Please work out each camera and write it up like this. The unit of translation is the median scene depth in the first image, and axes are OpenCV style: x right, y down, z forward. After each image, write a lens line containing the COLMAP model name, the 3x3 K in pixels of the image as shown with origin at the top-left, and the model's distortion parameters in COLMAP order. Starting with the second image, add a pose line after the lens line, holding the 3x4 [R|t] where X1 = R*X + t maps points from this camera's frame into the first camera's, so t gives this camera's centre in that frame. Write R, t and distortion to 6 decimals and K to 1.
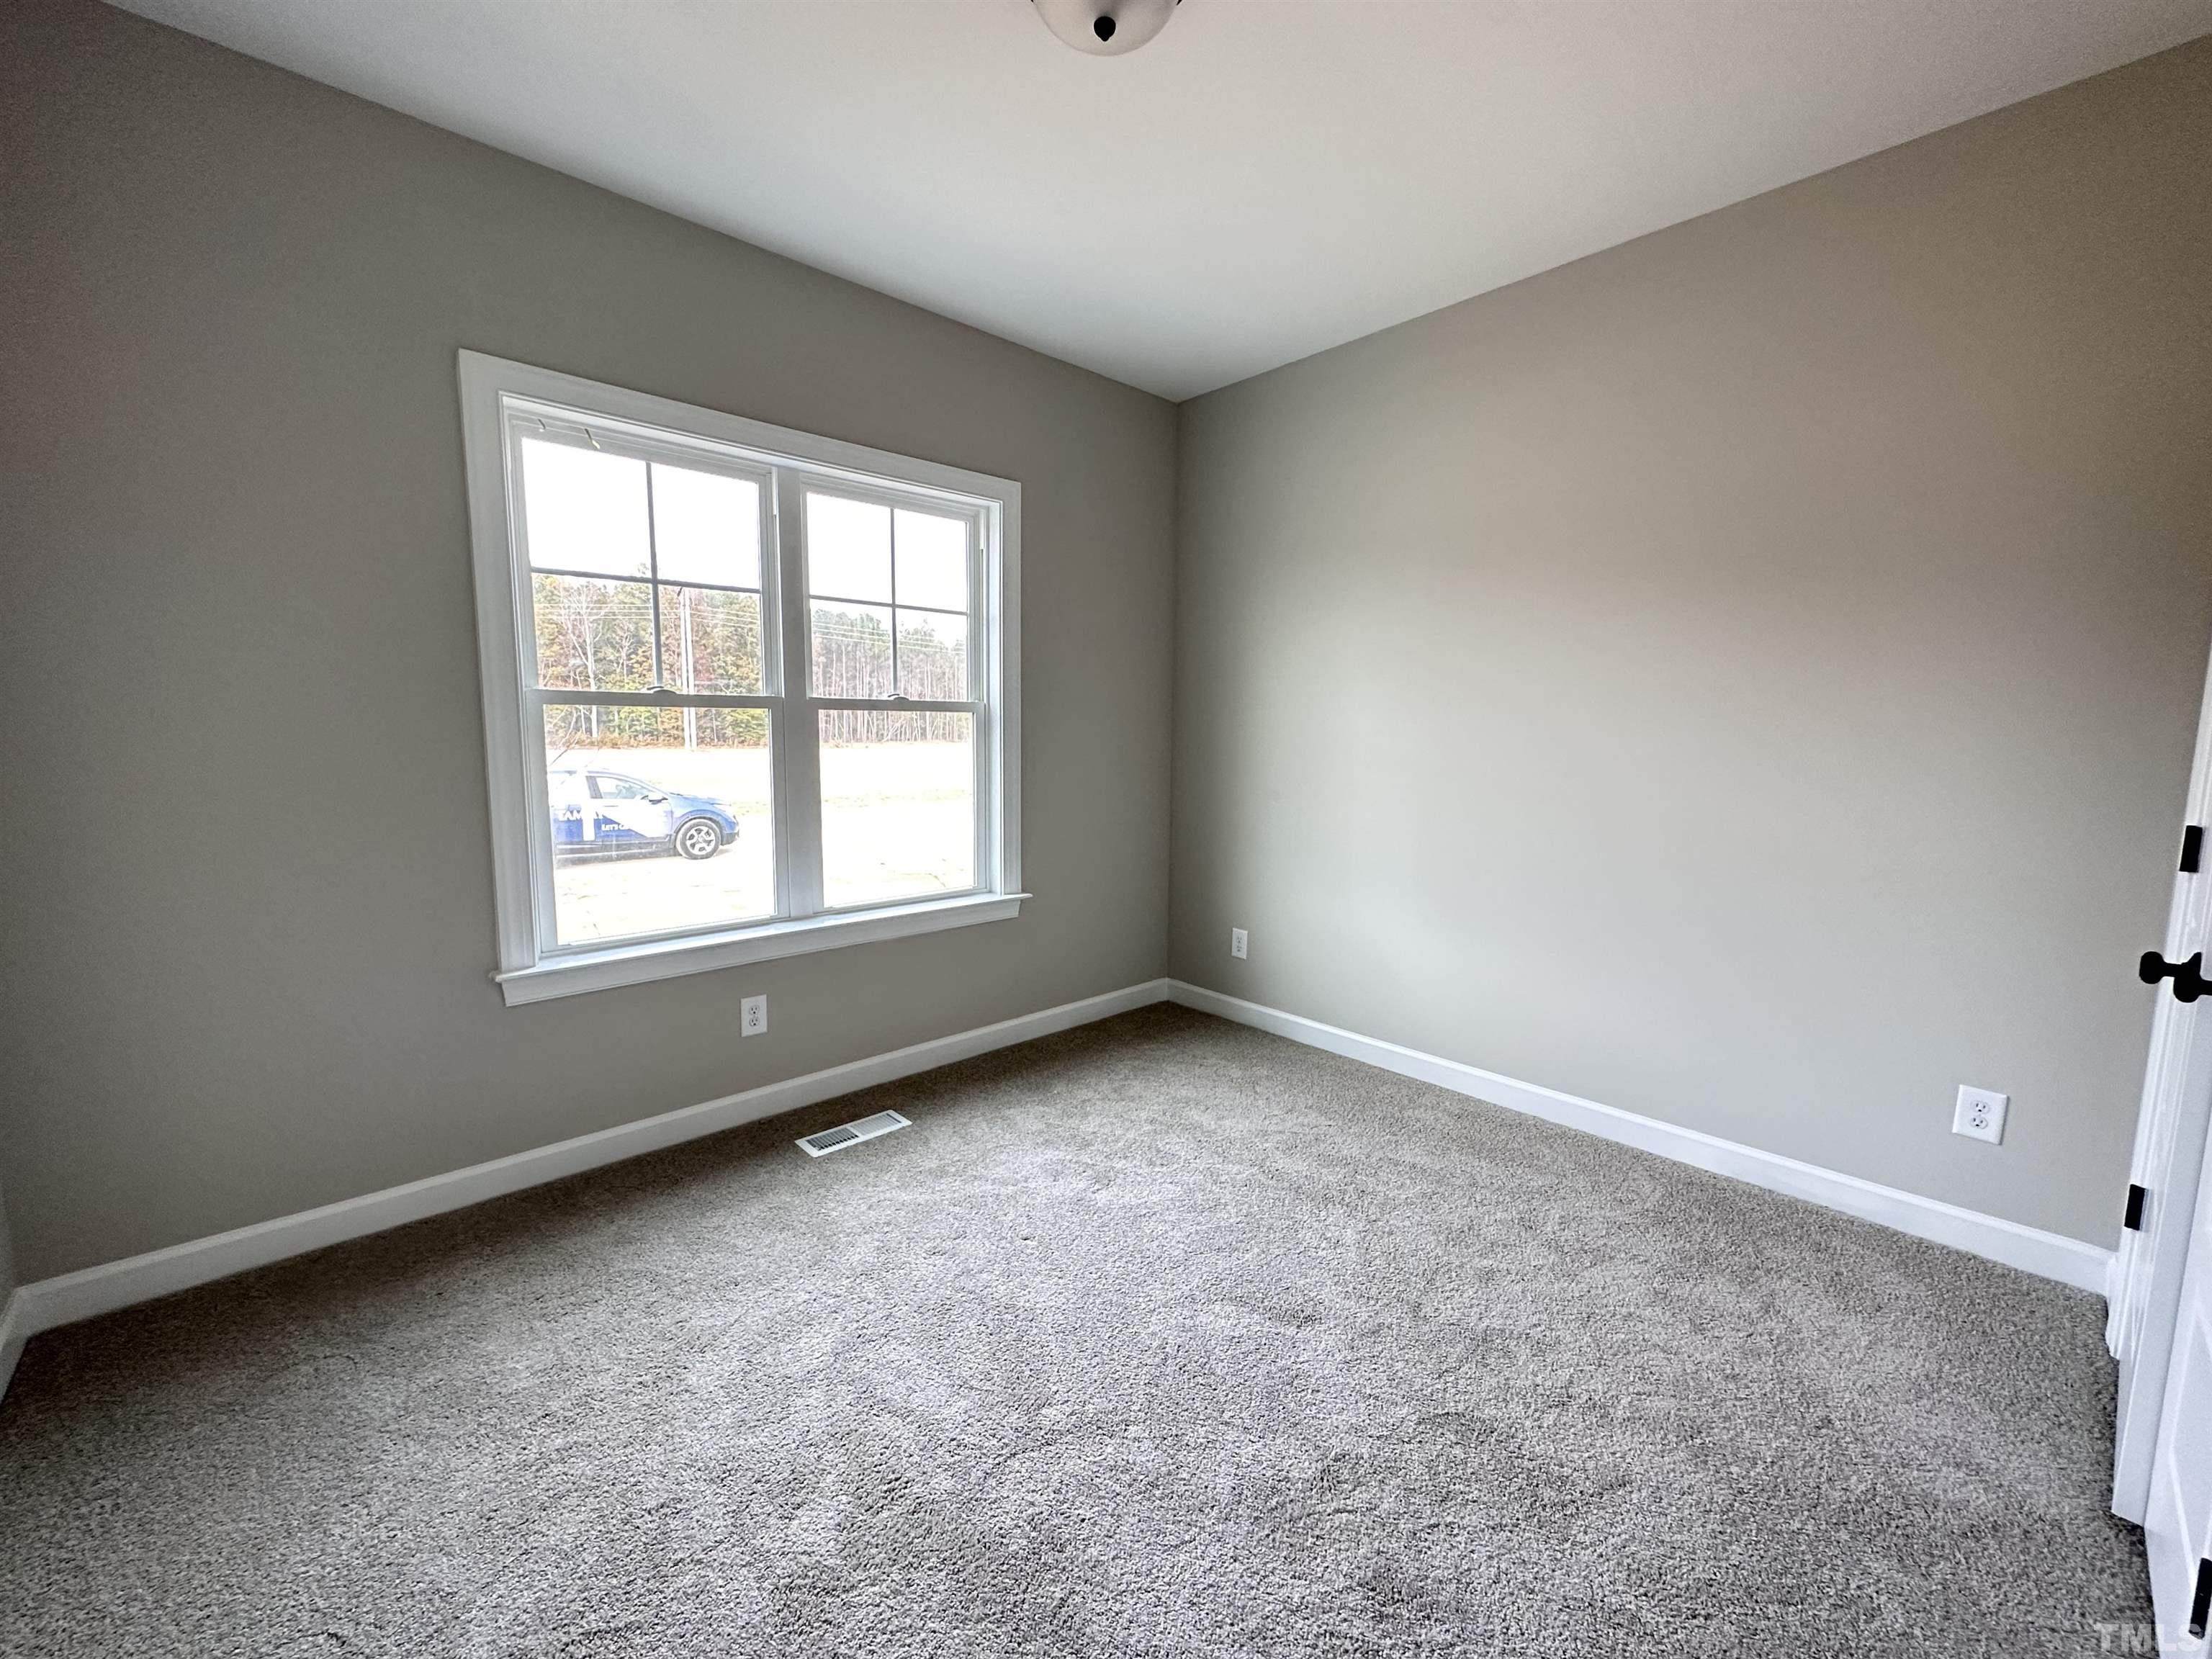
lens RADIAL K [[877.0, 0, 1123.2], [0, 877.0, 826.9], [0, 0, 1]] dist [0.001894, 0.000062]
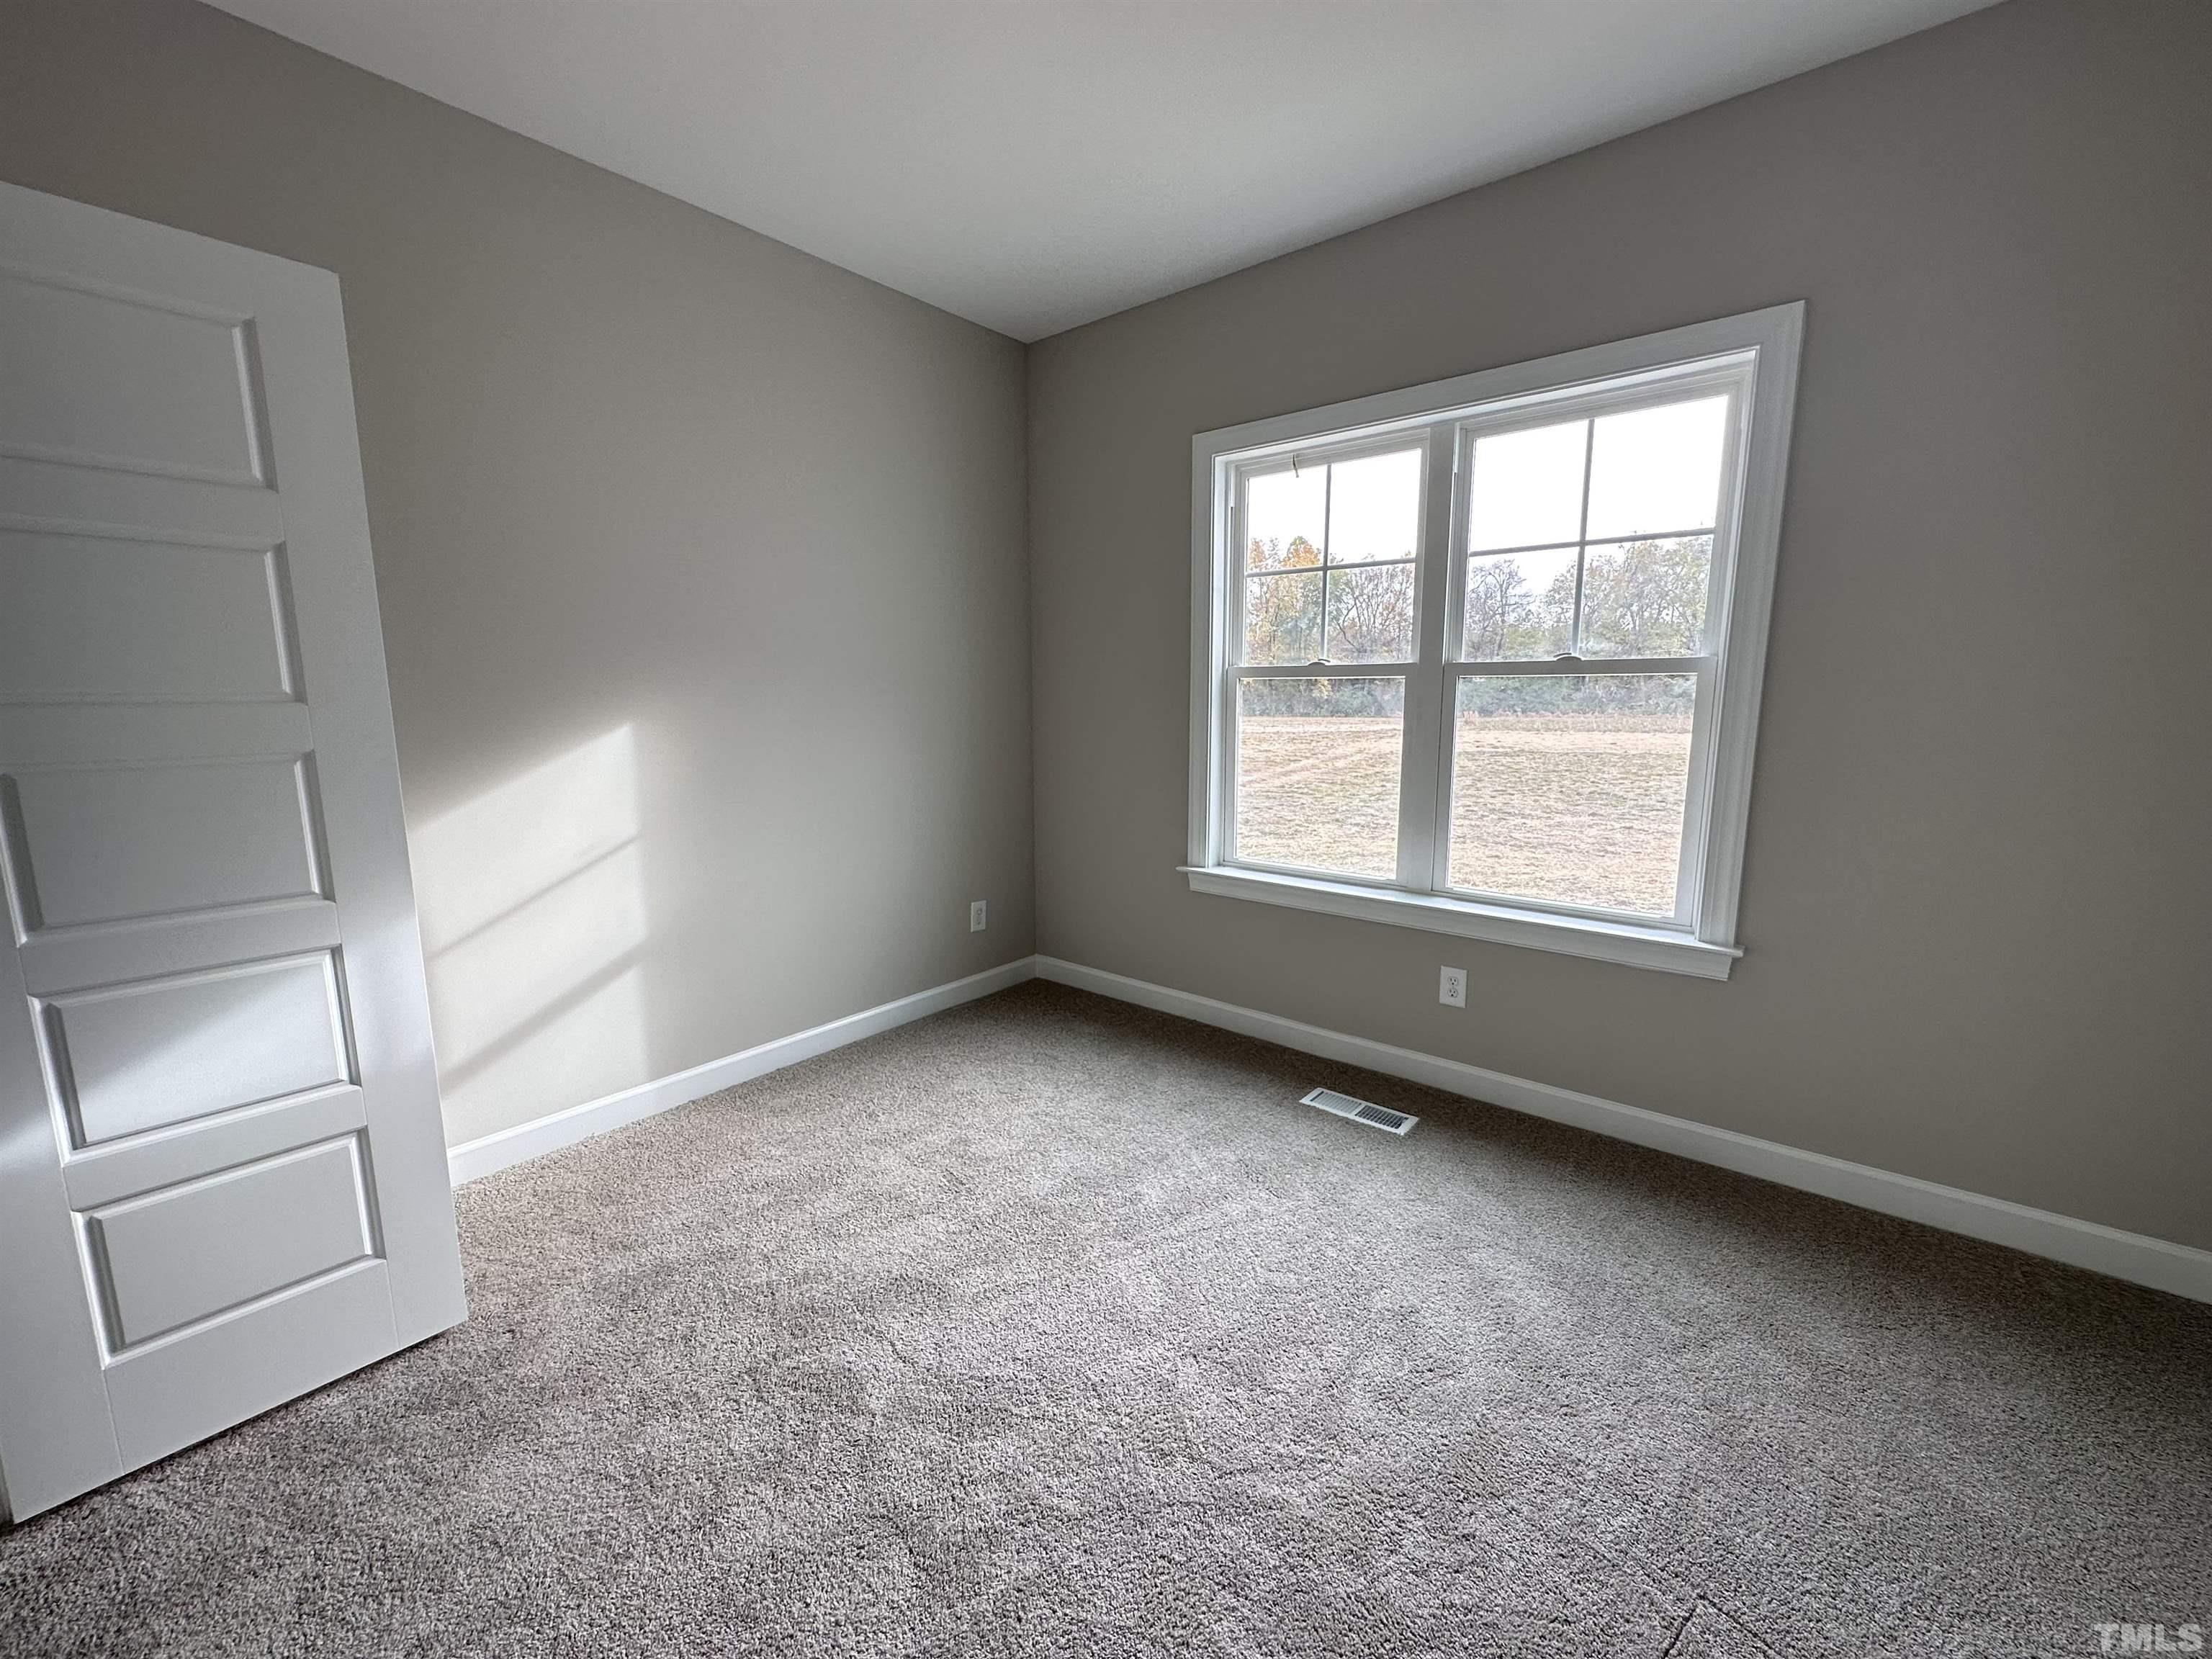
lens RADIAL K [[877.0, 0, 1101.2], [0, 877.0, 815.8], [0, 0, 1]] dist [0.001894, 0.000062]
pose [[0.142318, 0.135164, -0.980549, 0.541605], [-0.111078, 0.986556, 0.119870, -0.058184], [0.983569, 0.091858, 0.155418, 0.506393]]
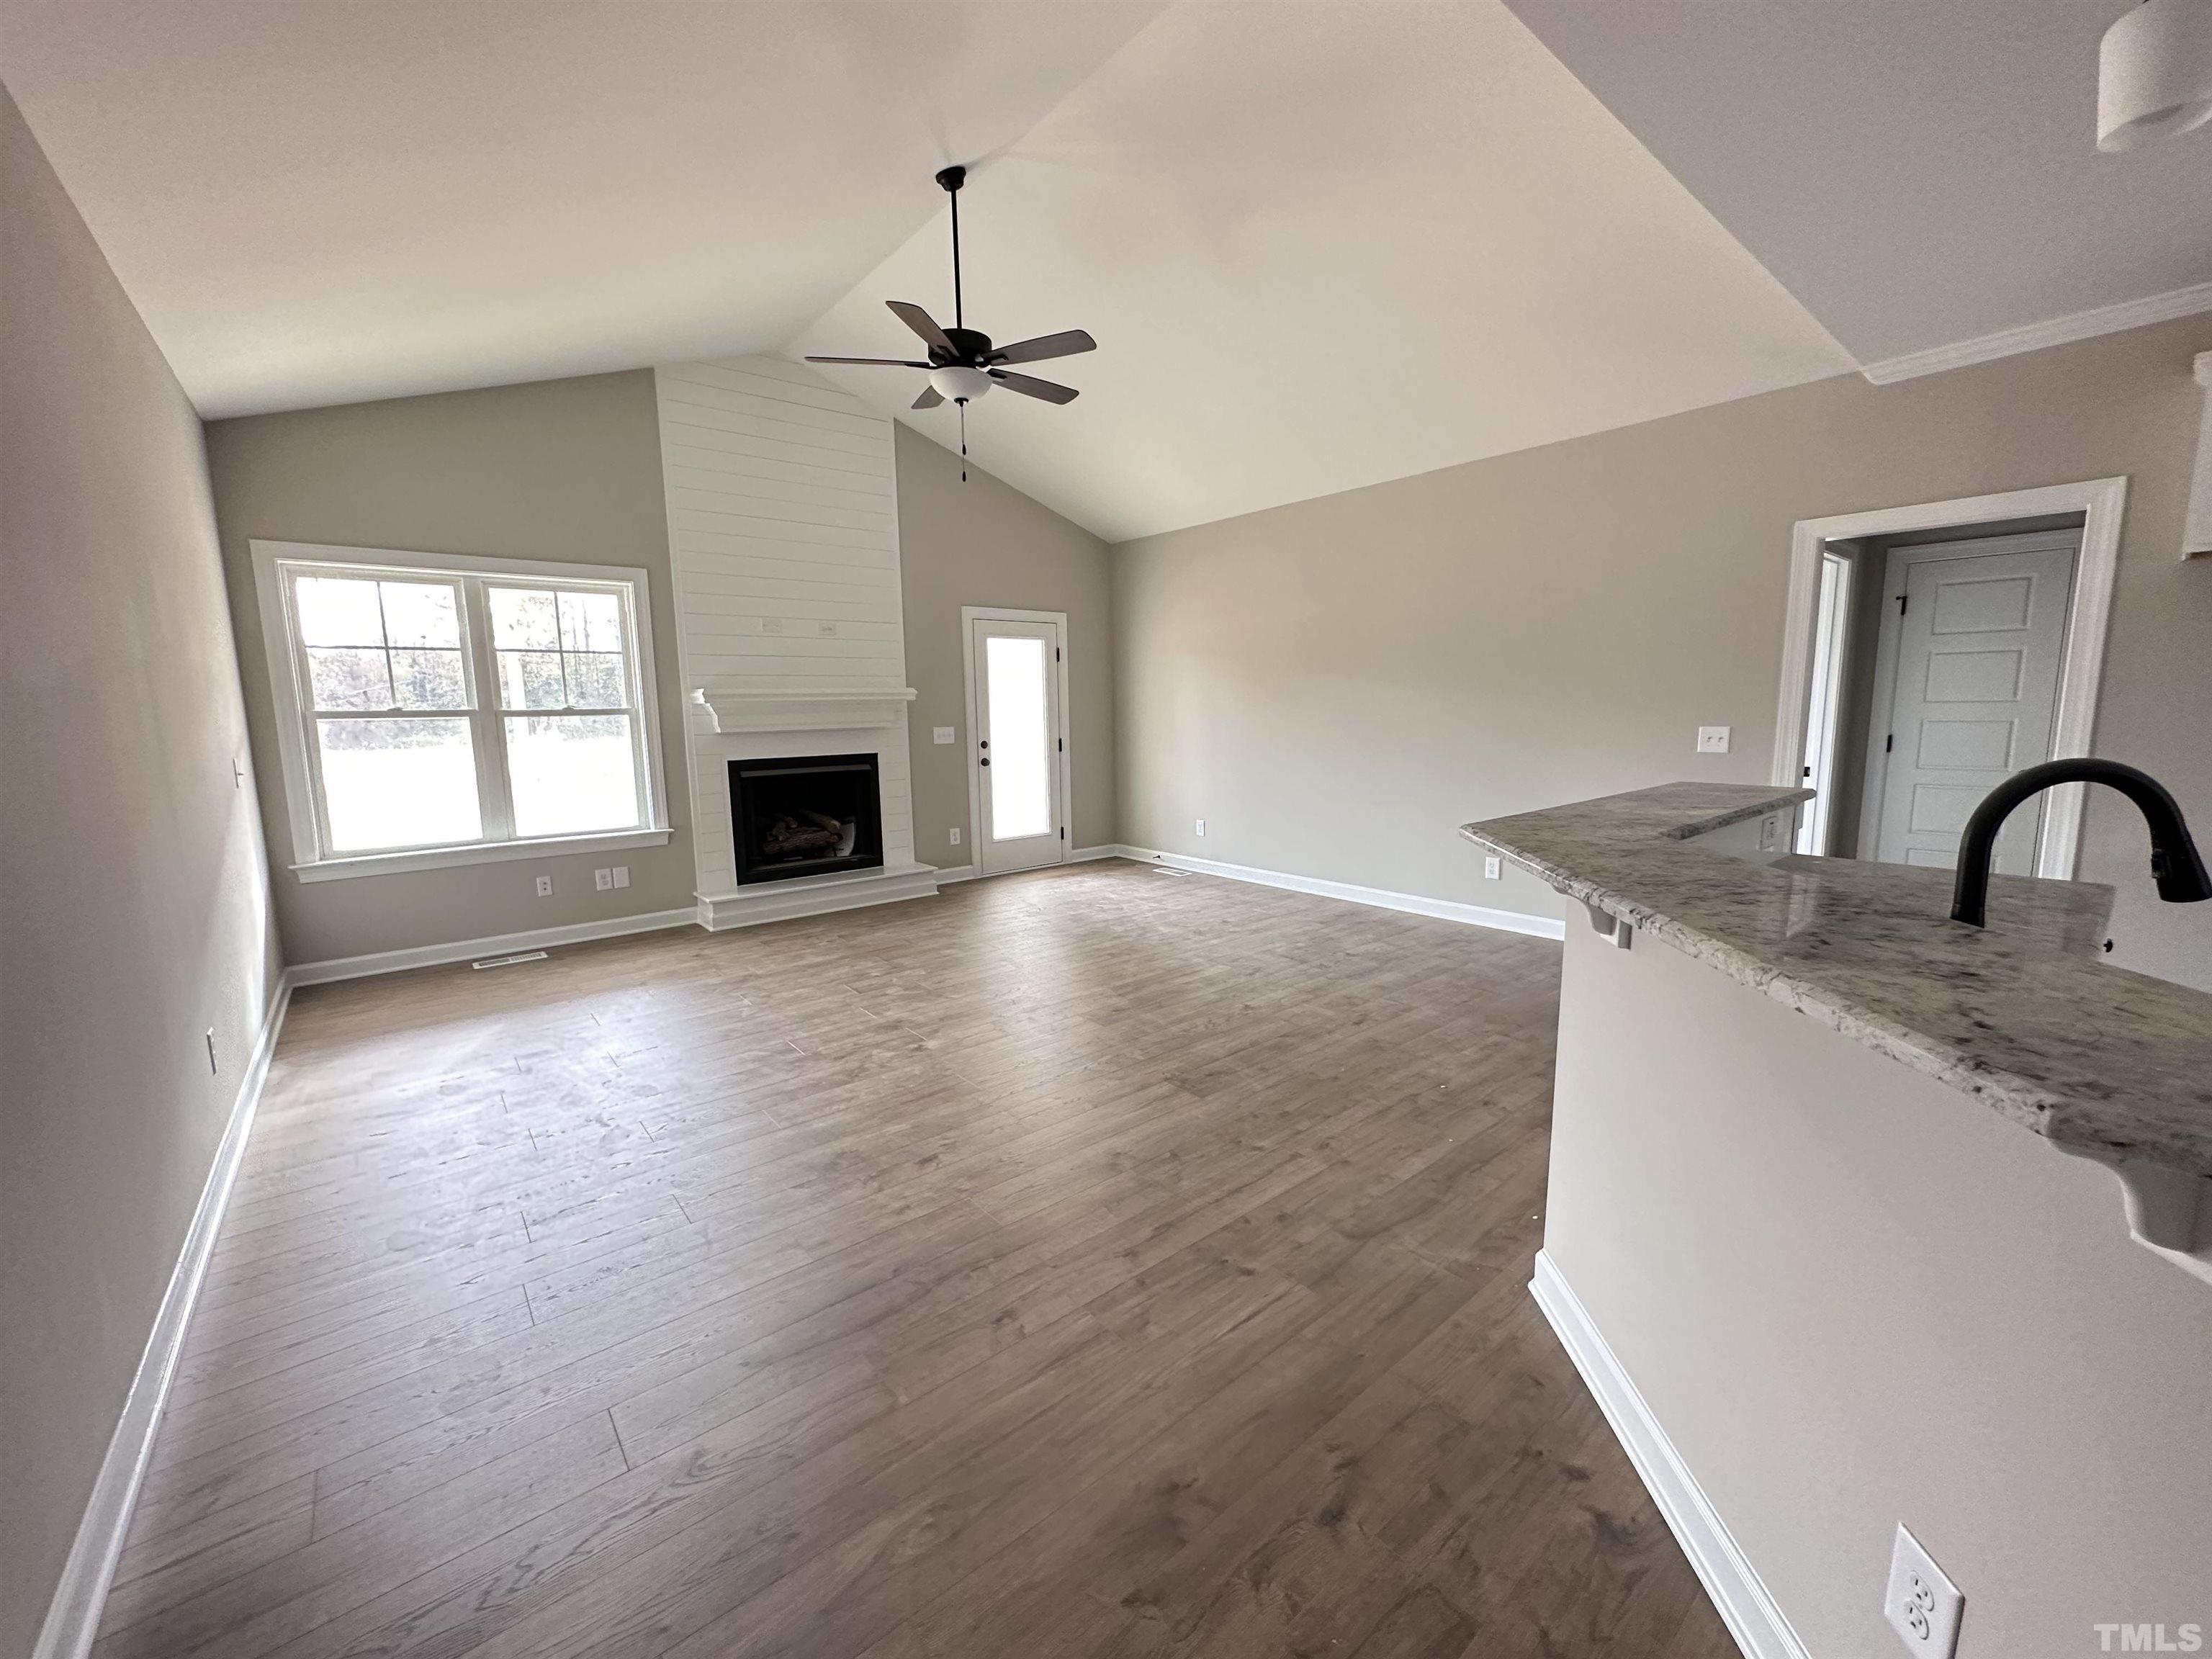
lens RADIAL K [[877.0, 0, 1112.4], [0, 877.0, 834.0], [0, 0, 1]] dist [0.001894, 0.000062]
pose [[0.997958, -0.030537, -0.056102, 0.923637], [0.031270, 0.999436, 0.012239, 0.110104], [0.055697, -0.013969, 0.998350, -0.636189]]
